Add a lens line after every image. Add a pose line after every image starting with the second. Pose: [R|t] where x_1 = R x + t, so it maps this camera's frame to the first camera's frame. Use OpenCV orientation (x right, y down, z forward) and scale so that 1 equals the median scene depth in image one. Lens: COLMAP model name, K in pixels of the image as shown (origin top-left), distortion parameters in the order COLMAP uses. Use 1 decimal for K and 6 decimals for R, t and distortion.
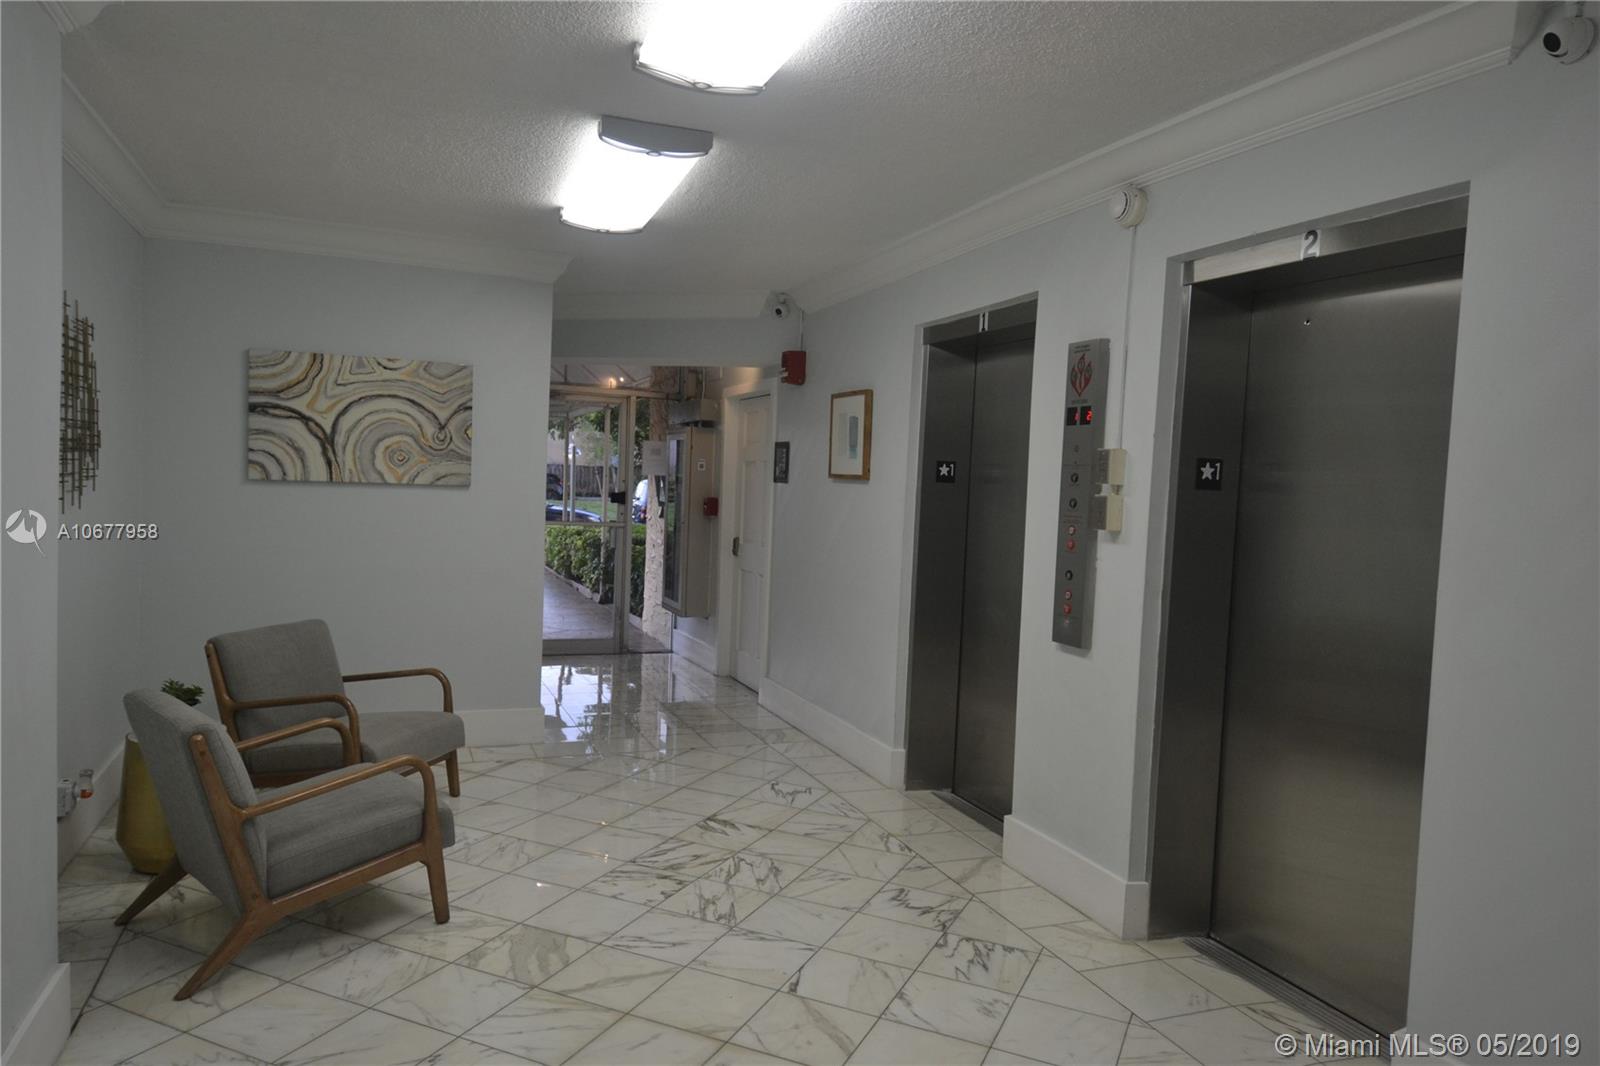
lens RADIAL K [[1085.9, 0, 800.0], [0, 1085.9, 533.0], [0, 0, 1]] dist [-0.001118, -0.004638]
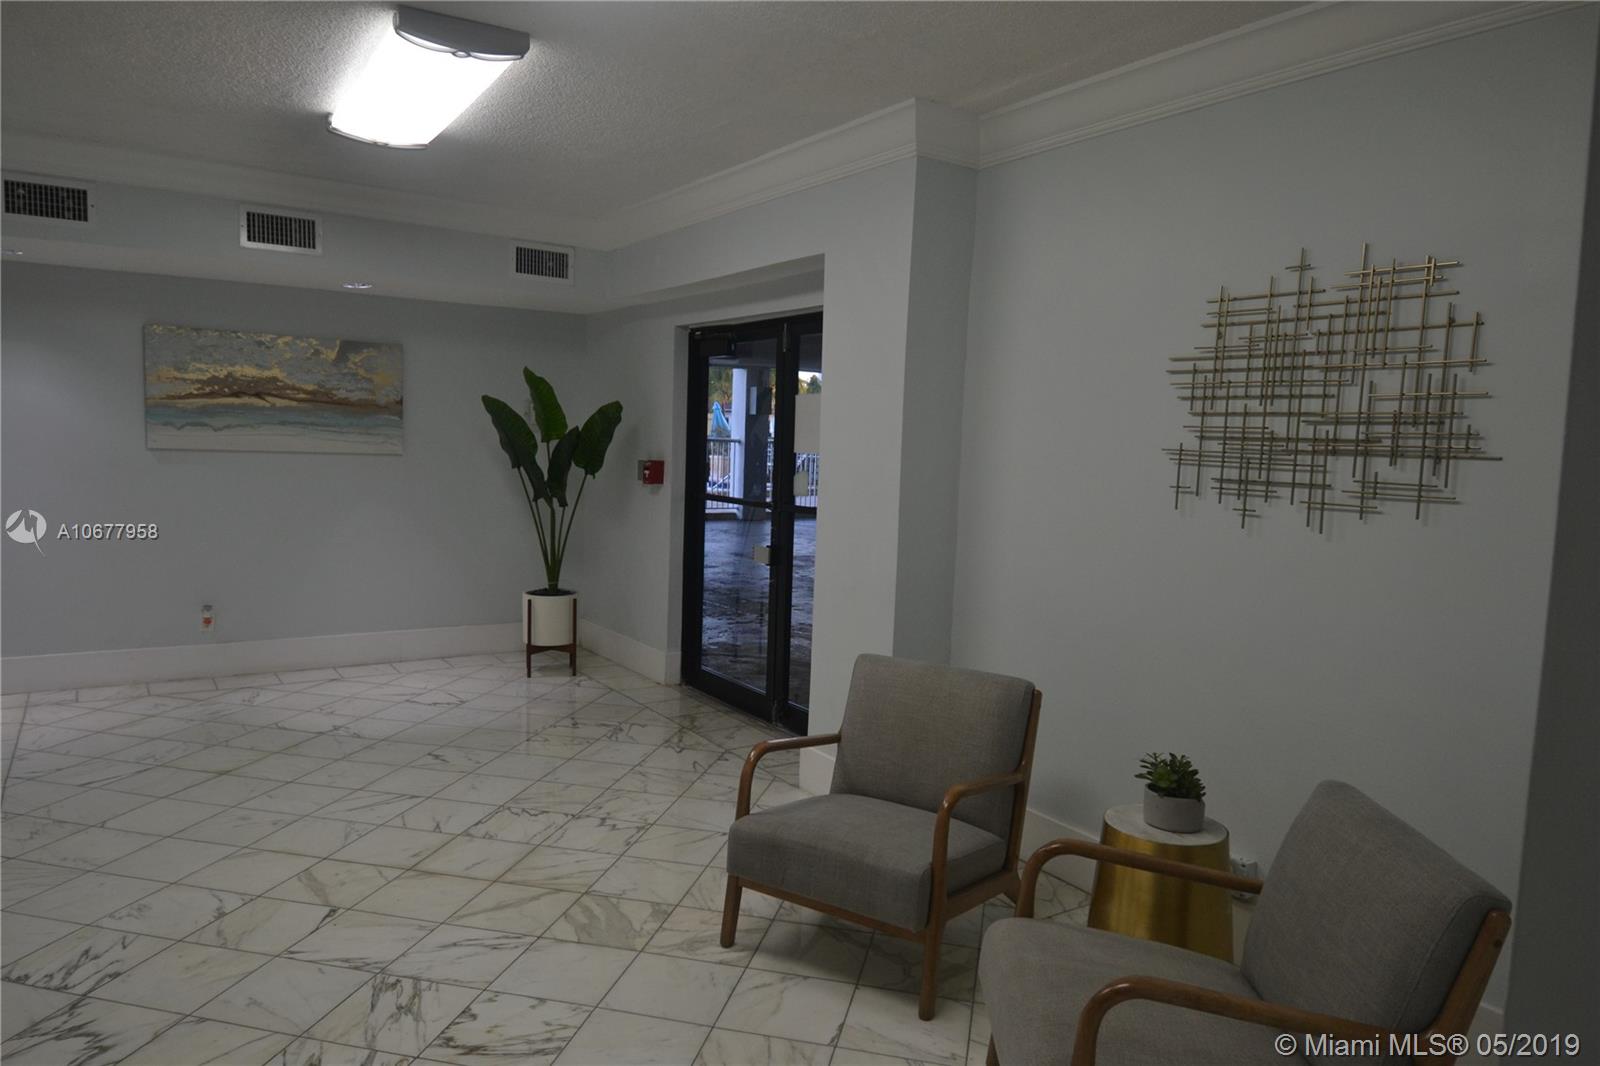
lens RADIAL K [[1085.9, 0, 800.0], [0, 1085.9, 533.0], [0, 0, 1]] dist [-0.001118, -0.004638]
pose [[-0.976314, -0.054851, -0.209289, -0.186157], [-0.084837, 0.986917, 0.137103, -0.101970], [0.199031, 0.151611, -0.968194, 1.853043]]
